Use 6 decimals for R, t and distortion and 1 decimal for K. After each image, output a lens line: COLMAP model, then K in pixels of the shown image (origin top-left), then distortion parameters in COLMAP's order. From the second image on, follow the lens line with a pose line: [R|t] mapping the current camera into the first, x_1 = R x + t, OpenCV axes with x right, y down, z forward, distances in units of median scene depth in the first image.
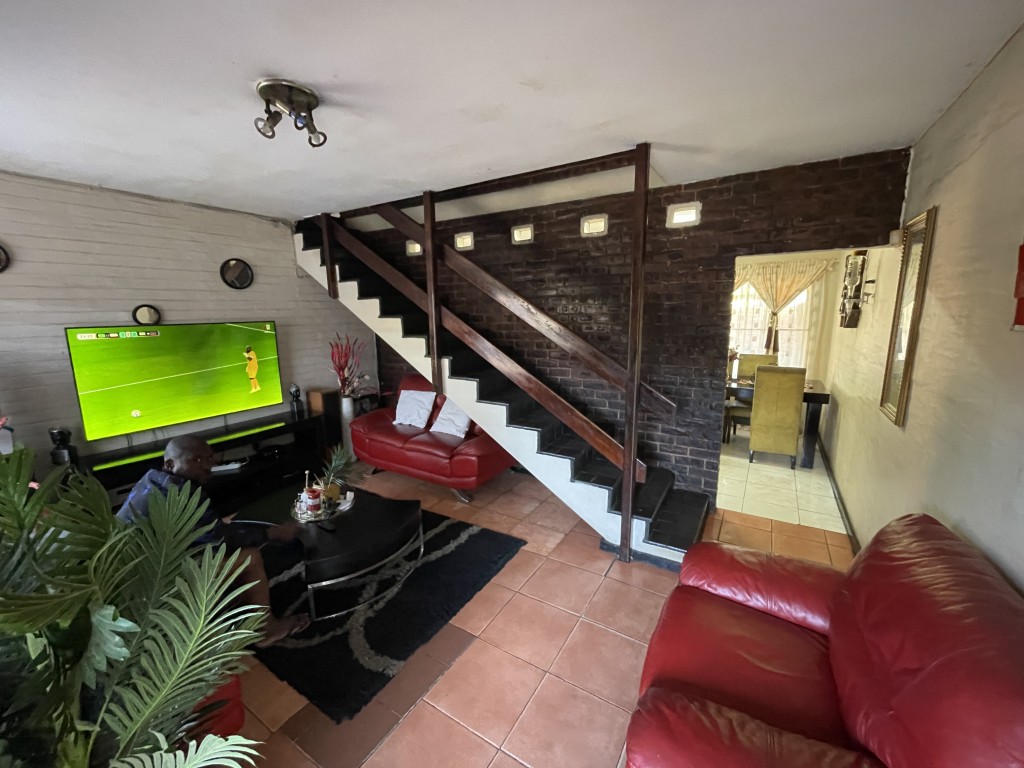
lens RADIAL K [[414.7, 0, 510.2], [0, 414.7, 382.7], [0, 0, 1]] dist [-0.001049, 0.000041]
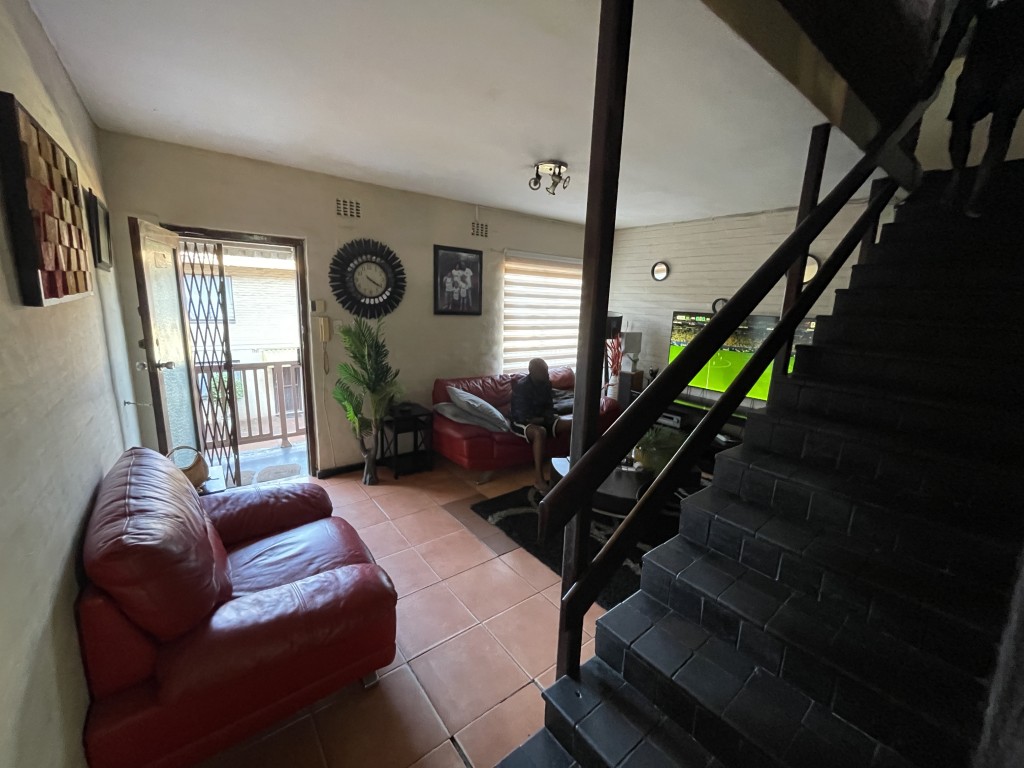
lens RADIAL K [[414.7, 0, 510.6], [0, 414.7, 382.7], [0, 0, 1]] dist [-0.001049, 0.000041]
pose [[-0.340623, 0.188705, -0.921068, 1.026993], [-0.199267, 0.942906, 0.266871, -0.245092], [0.918841, 0.274441, -0.283573, 1.321804]]
